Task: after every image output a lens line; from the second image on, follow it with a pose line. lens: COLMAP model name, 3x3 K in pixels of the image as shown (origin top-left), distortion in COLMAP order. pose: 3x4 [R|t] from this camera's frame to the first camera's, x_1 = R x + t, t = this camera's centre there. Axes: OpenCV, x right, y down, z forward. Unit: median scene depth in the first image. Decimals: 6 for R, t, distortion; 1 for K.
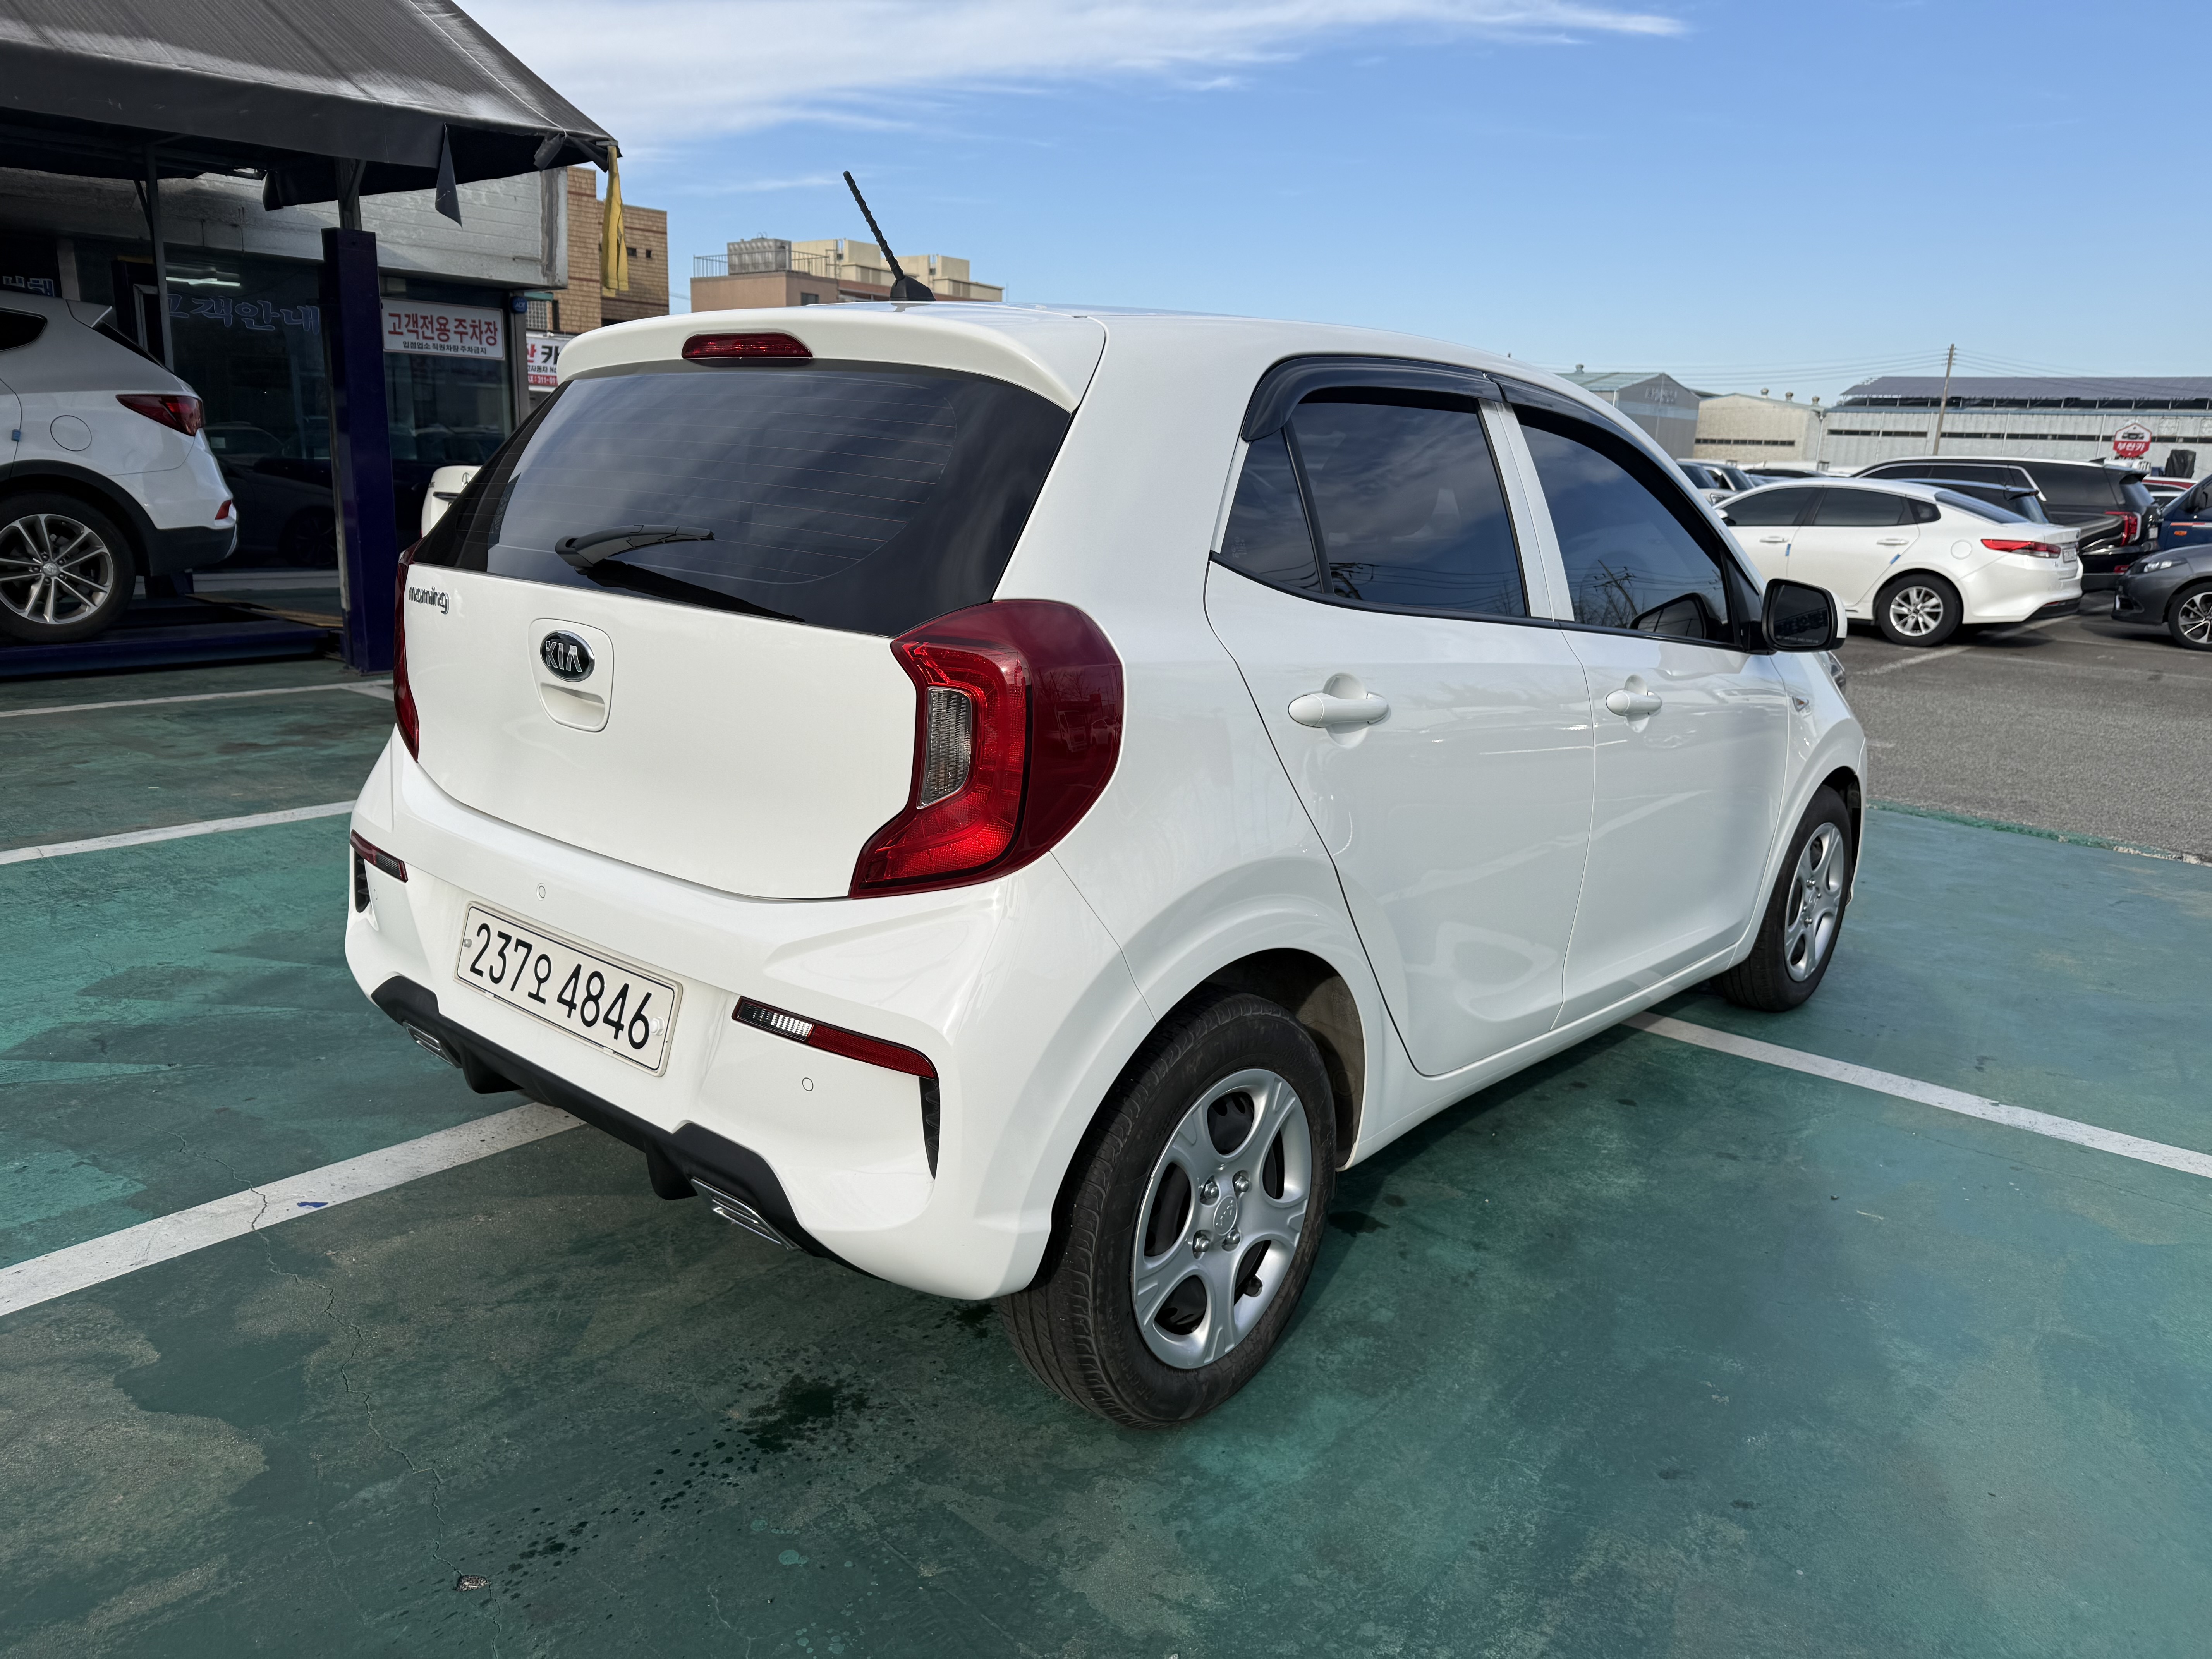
lens RADIAL K [[1569.9, 0, 1106.0], [0, 1569.9, 829.5], [0, 0, 1]] dist [0.024440, -0.036138]
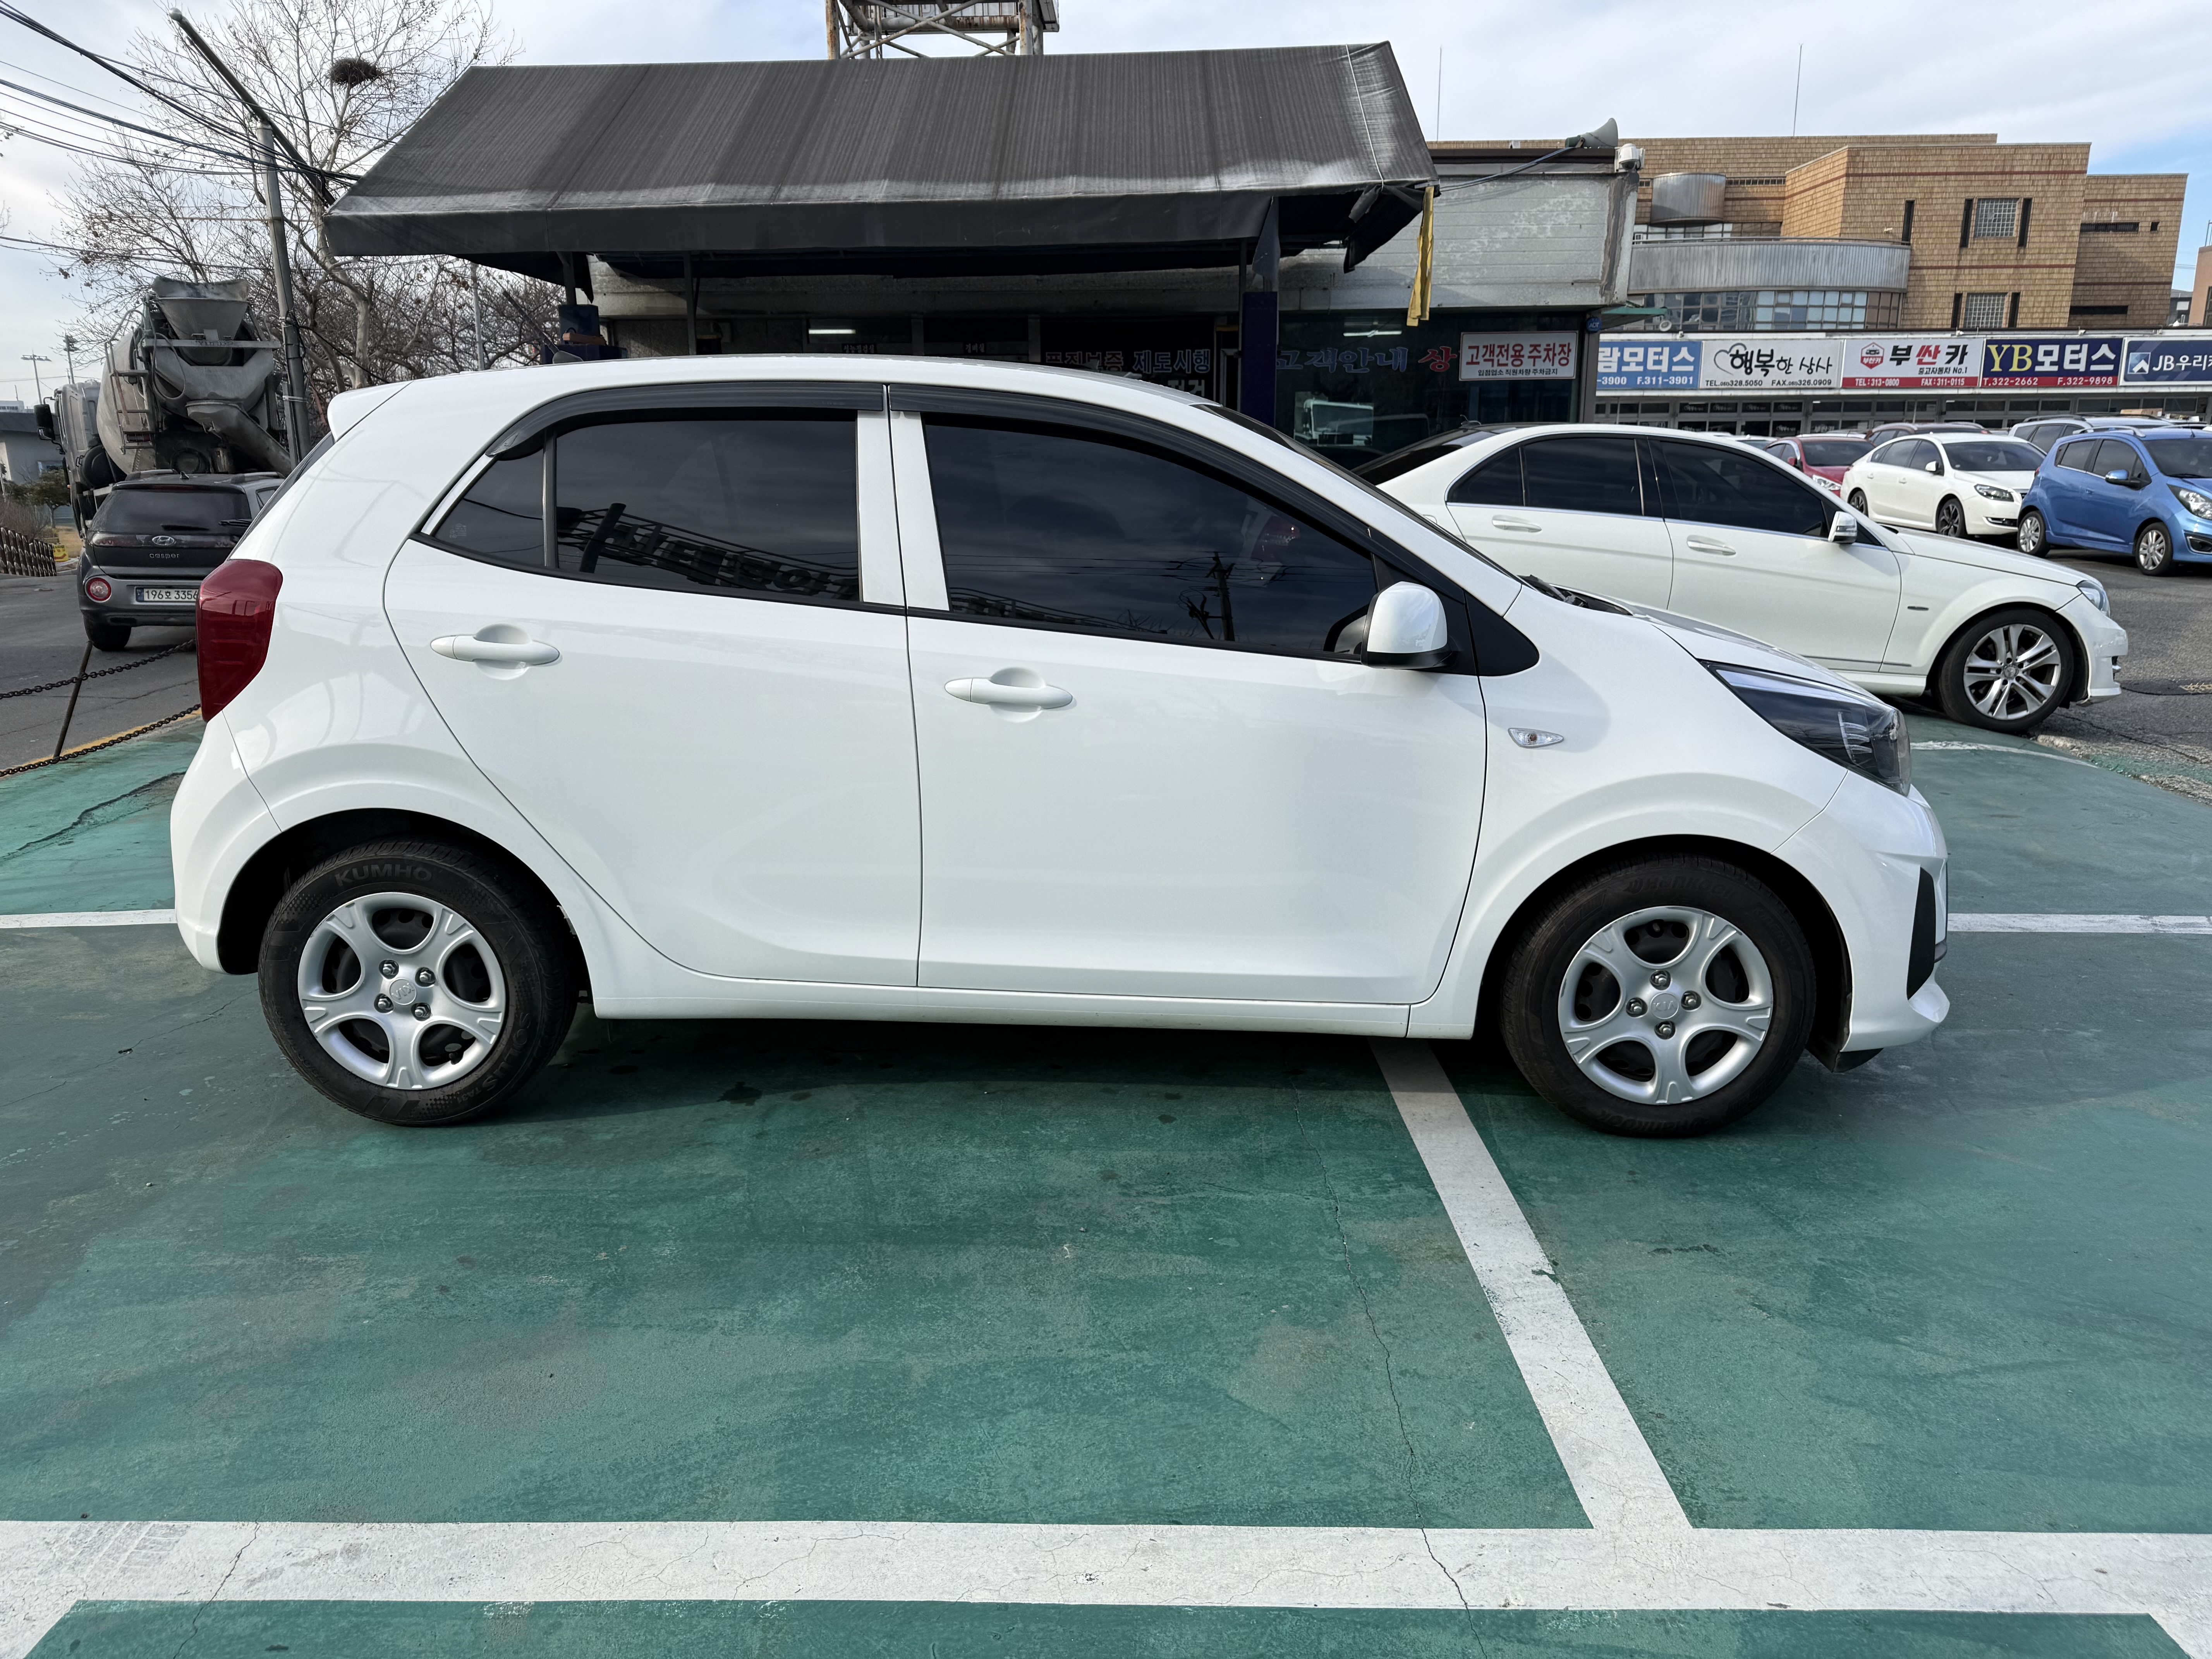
lens RADIAL K [[1569.9, 0, 1106.0], [0, 1569.9, 829.5], [0, 0, 1]] dist [0.024440, -0.036138]
pose [[0.632024, 0.138791, -0.762419, 1.419394], [-0.144610, 0.987673, 0.059918, -0.074193], [0.761337, 0.072384, 0.644304, 0.487510]]
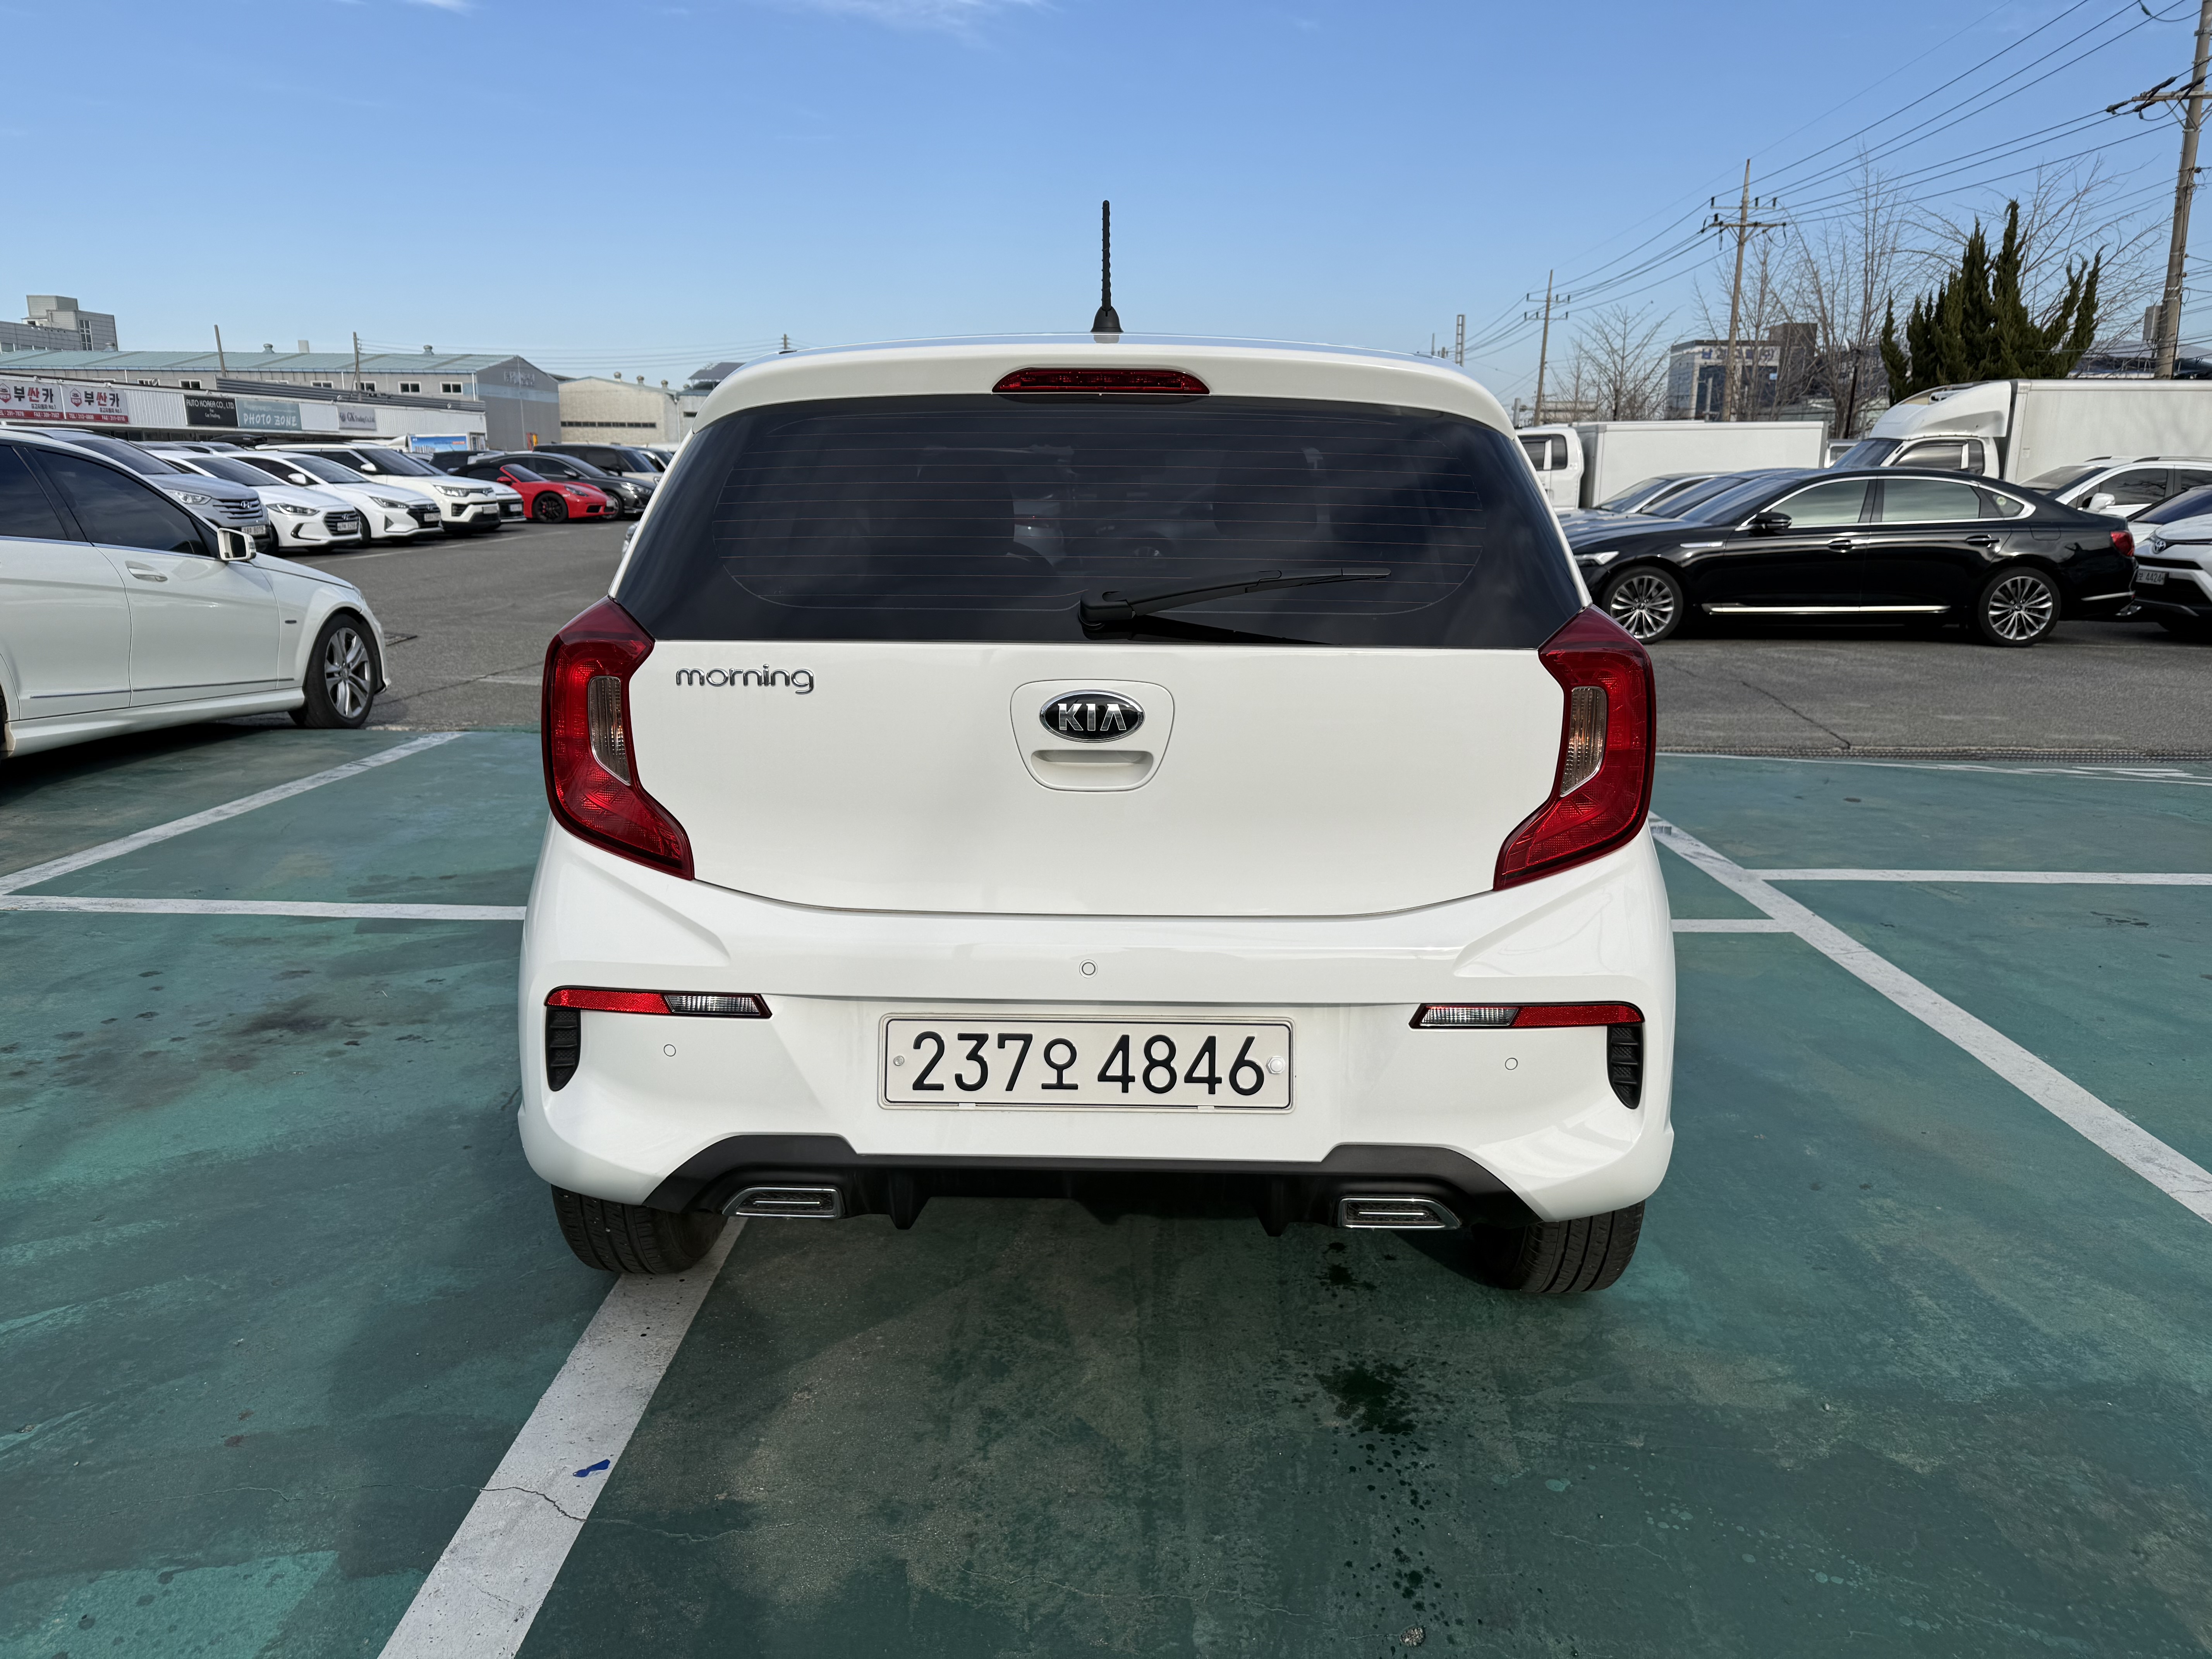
lens RADIAL K [[1586.4, 0, 1058.9], [0, 1586.4, 818.5], [0, 0, 1]] dist [0.088340, -0.164763]
pose [[0.765801, -0.169539, 0.620327, -0.880839], [0.168831, 0.983789, 0.060451, -0.101003], [-0.620520, 0.058437, 0.782010, 0.251199]]
